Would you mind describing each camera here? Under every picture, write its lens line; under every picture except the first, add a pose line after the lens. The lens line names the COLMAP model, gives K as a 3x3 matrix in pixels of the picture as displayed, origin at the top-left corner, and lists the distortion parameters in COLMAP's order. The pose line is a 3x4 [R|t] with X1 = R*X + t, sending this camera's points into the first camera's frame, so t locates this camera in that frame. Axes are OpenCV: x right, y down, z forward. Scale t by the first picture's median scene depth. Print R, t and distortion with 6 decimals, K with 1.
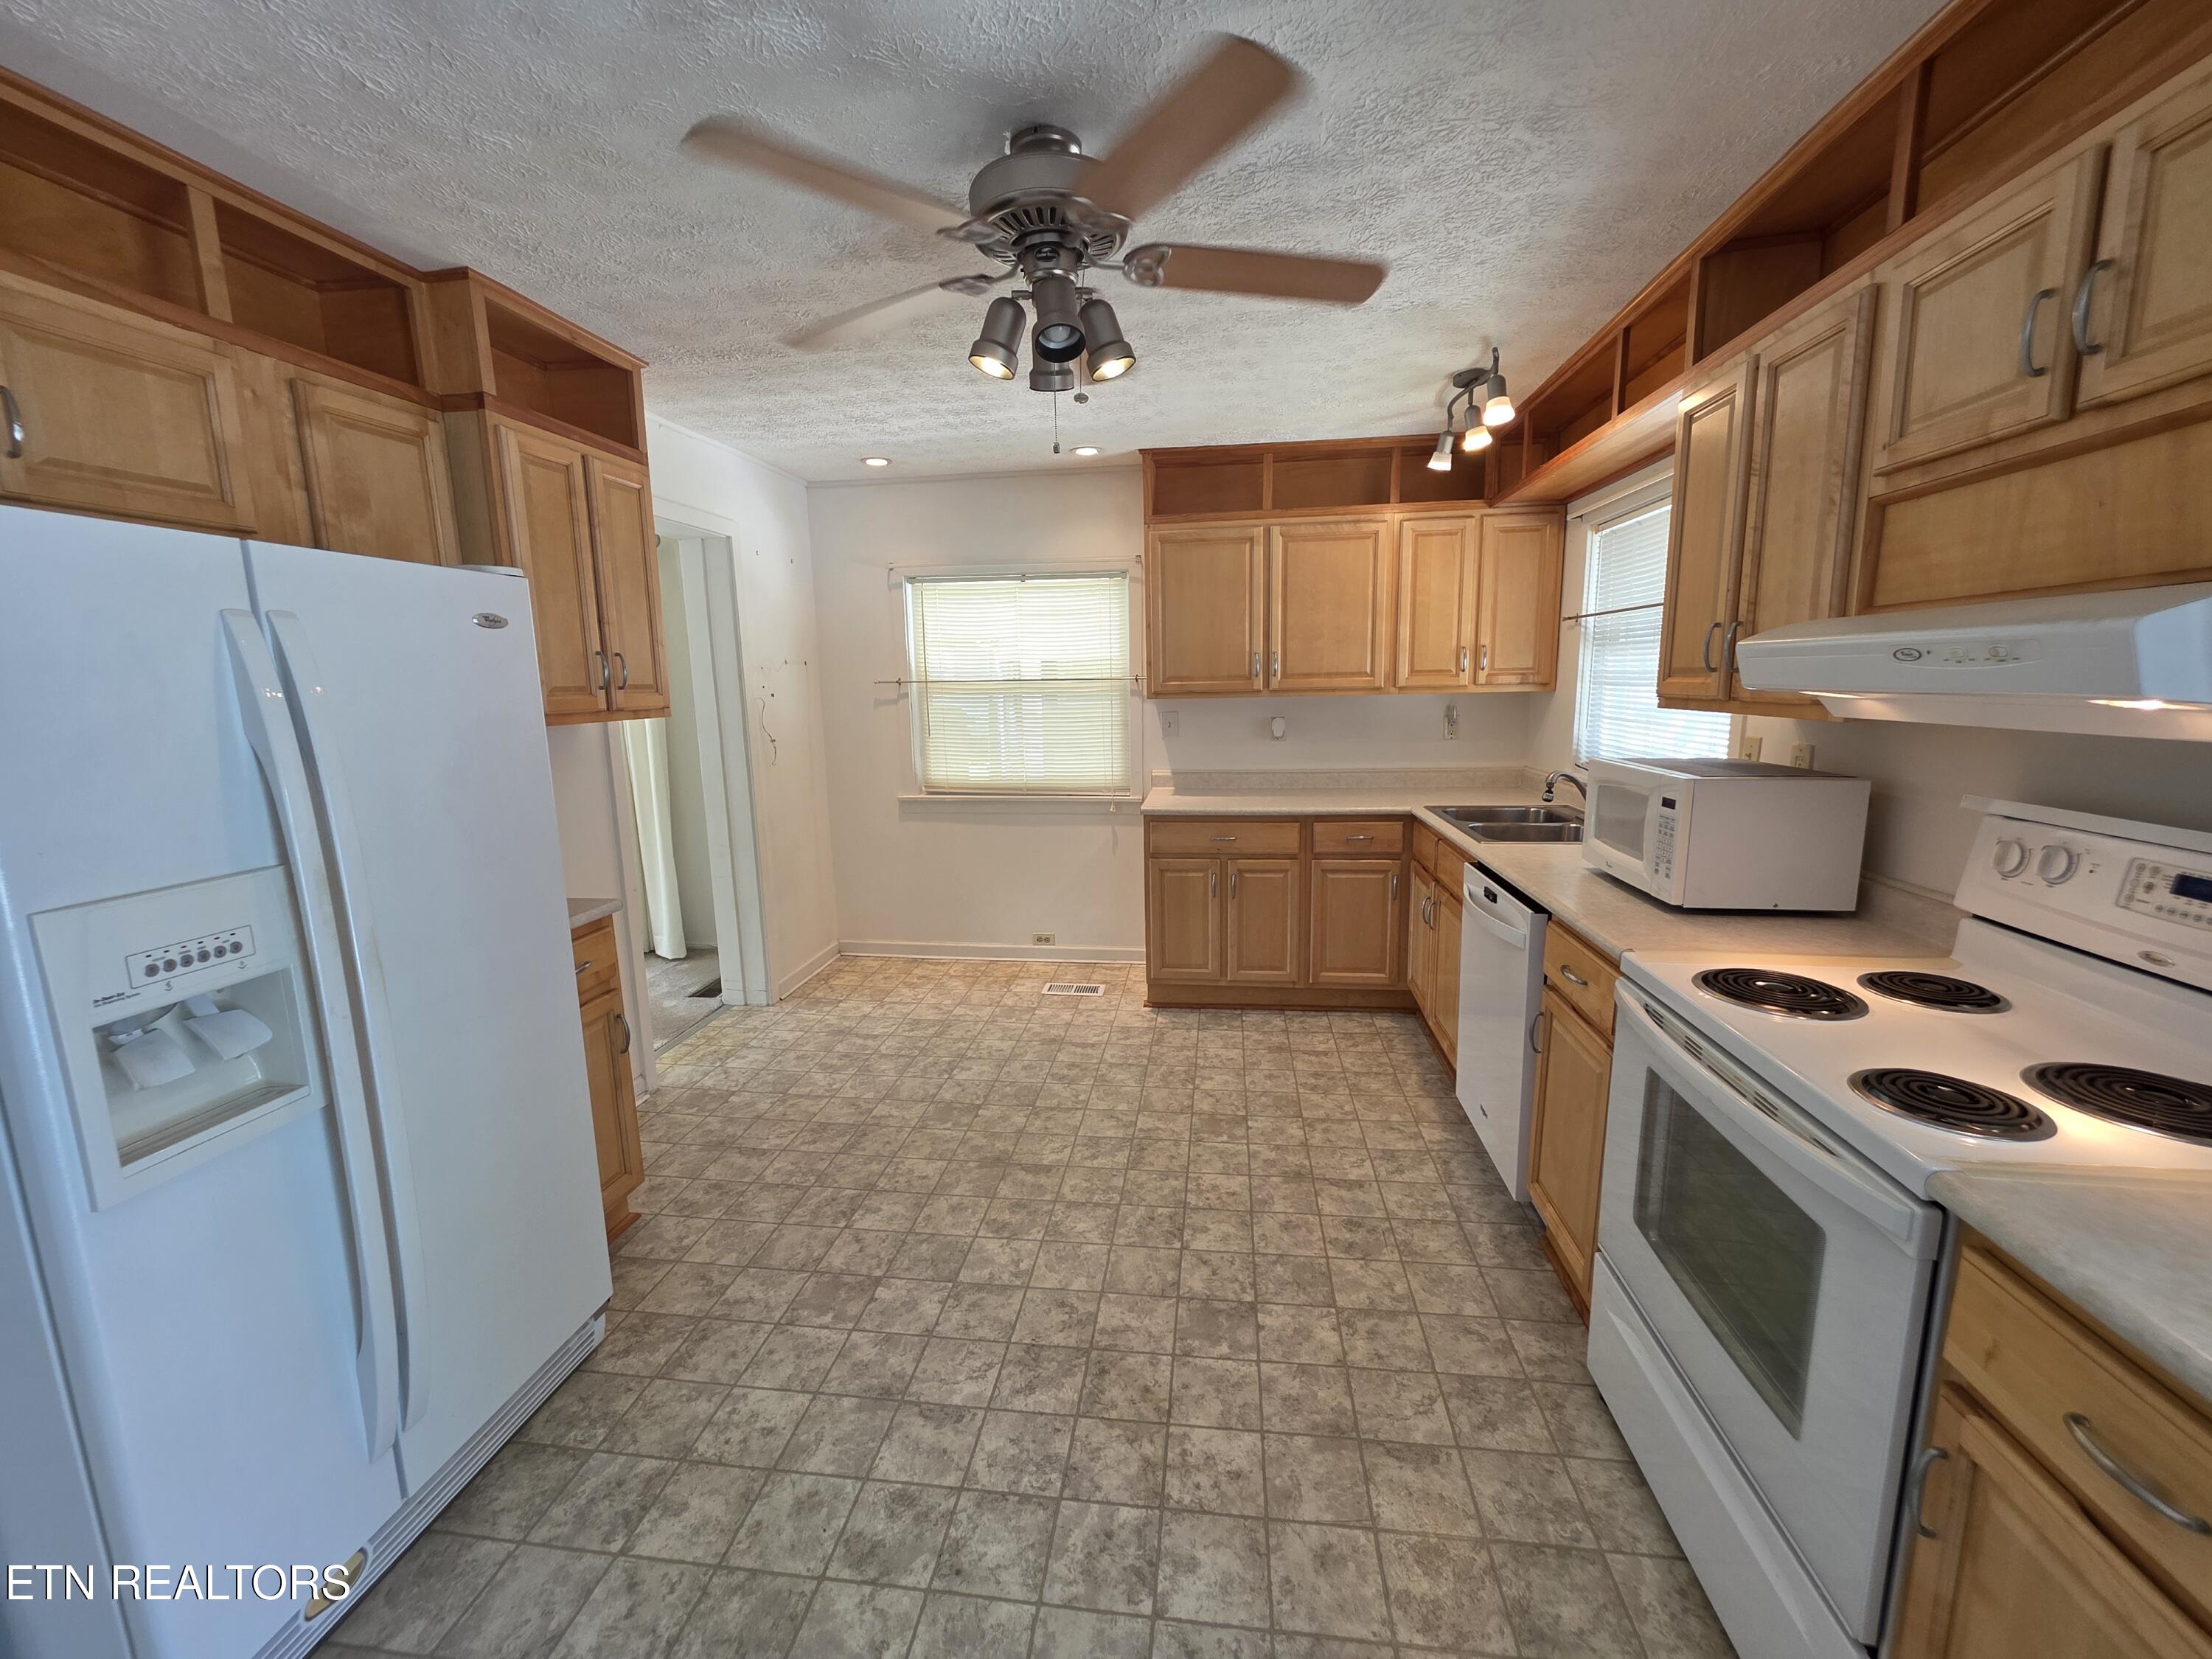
lens RADIAL K [[887.2, 0, 1110.3], [0, 887.2, 817.9], [0, 0, 1]] dist [-0.001368, -0.000334]
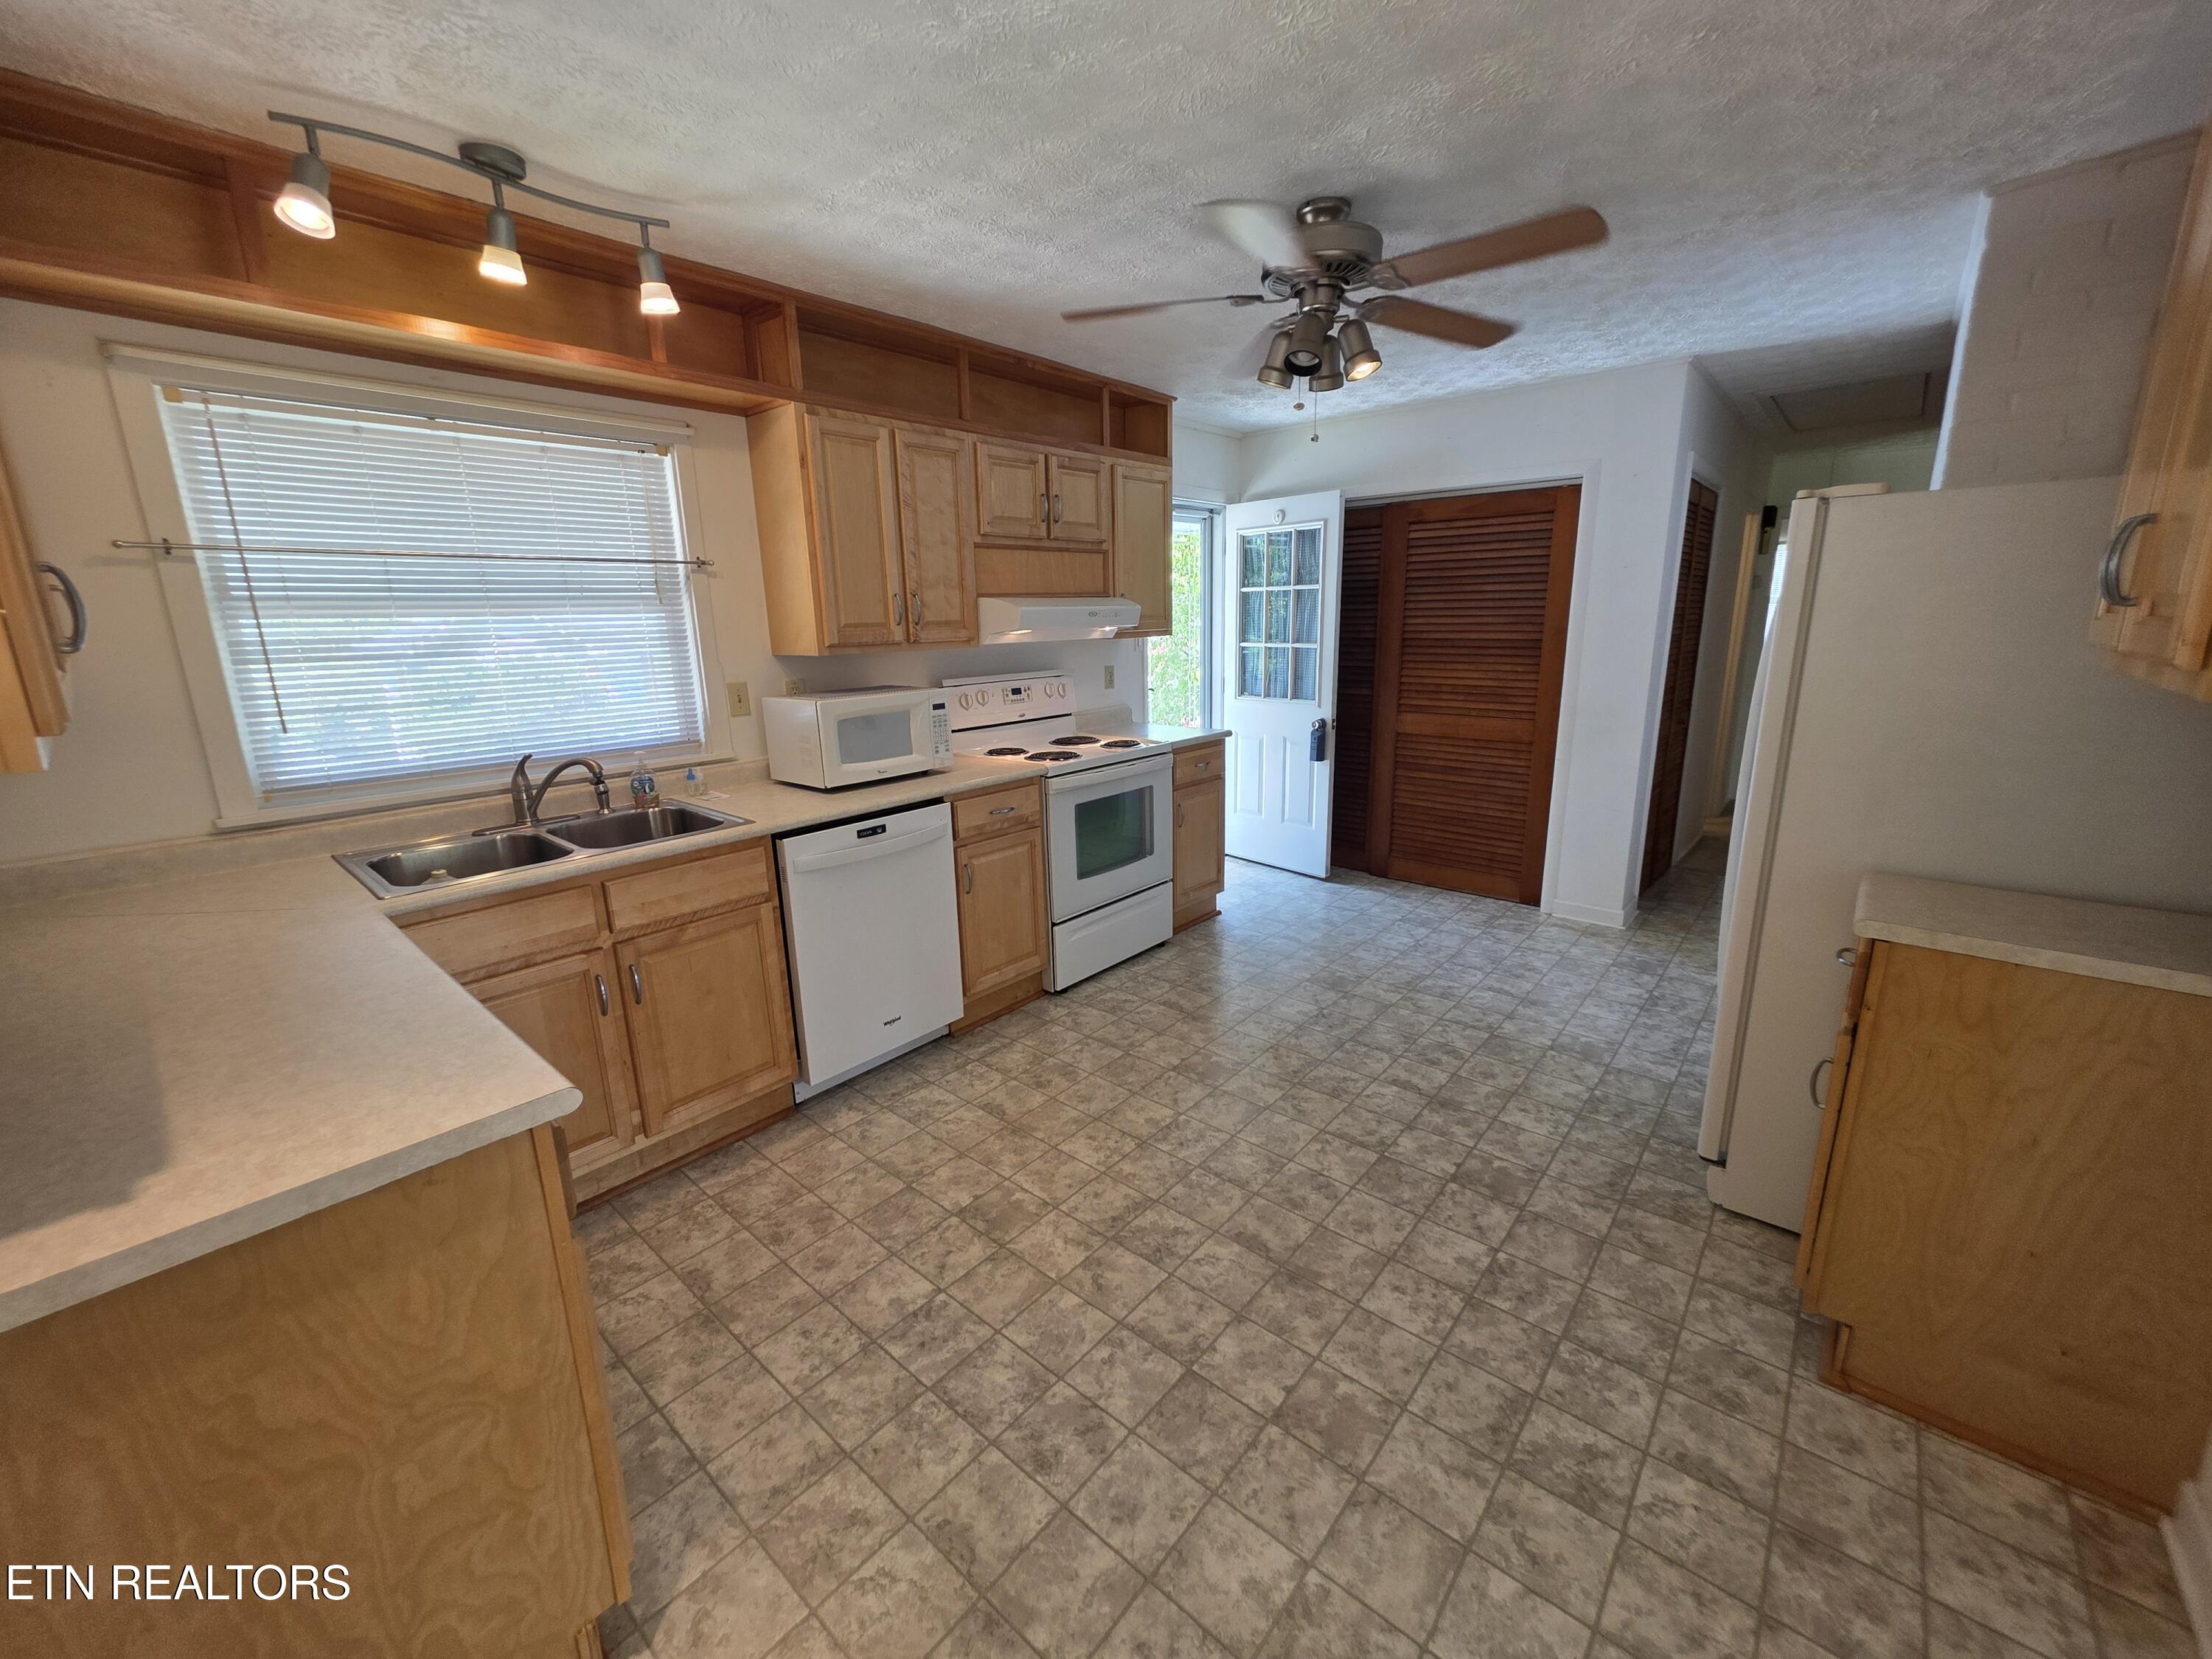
lens RADIAL K [[877.4, 0, 1109.1], [0, 877.4, 822.5], [0, 0, 1]] dist [-0.001785, 0.000260]
pose [[-0.834749, -0.090658, 0.543116, -0.393573], [0.123377, 0.930480, 0.344943, -0.255816], [-0.536630, 0.354949, -0.765532, 1.641754]]
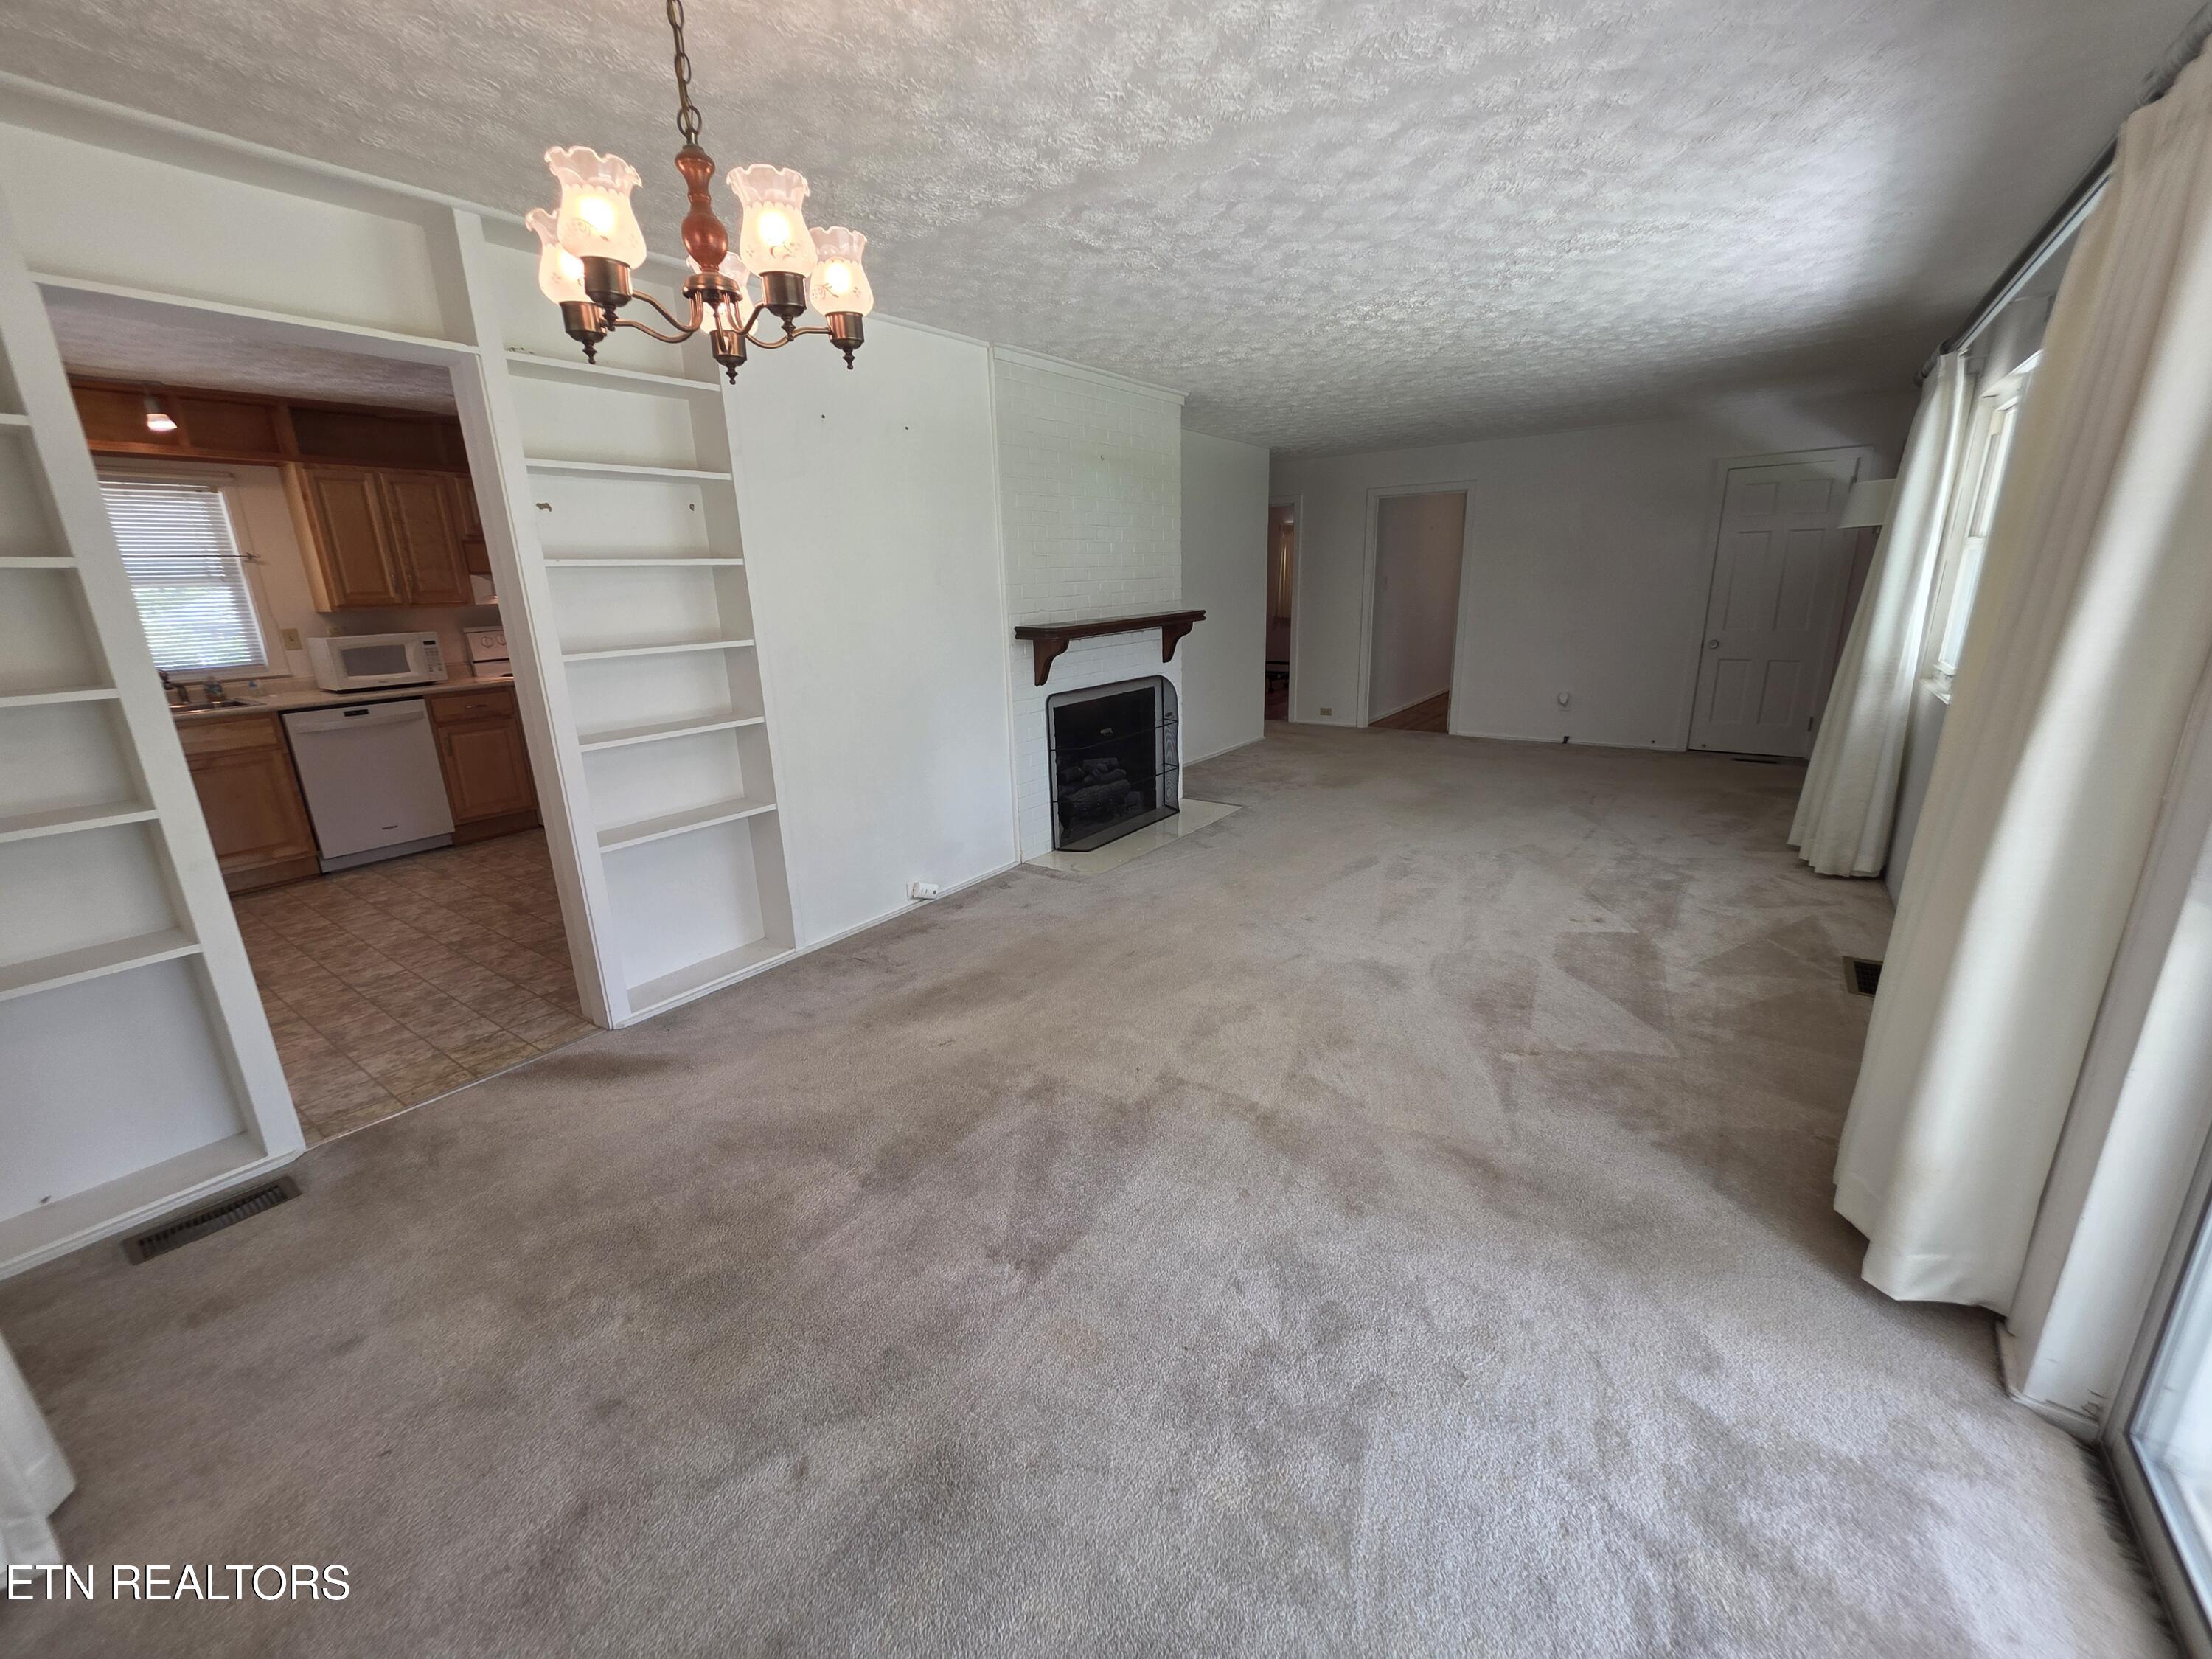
lens RADIAL K [[878.3, 0, 1103.1], [0, 878.3, 820.5], [0, 0, 1]] dist [-0.001309, -0.000179]
pose [[-0.880554, -0.085632, 0.466147, -1.841519], [0.117386, 0.913493, 0.389551, -0.242965], [-0.459180, 0.397740, -0.794328, 1.821124]]
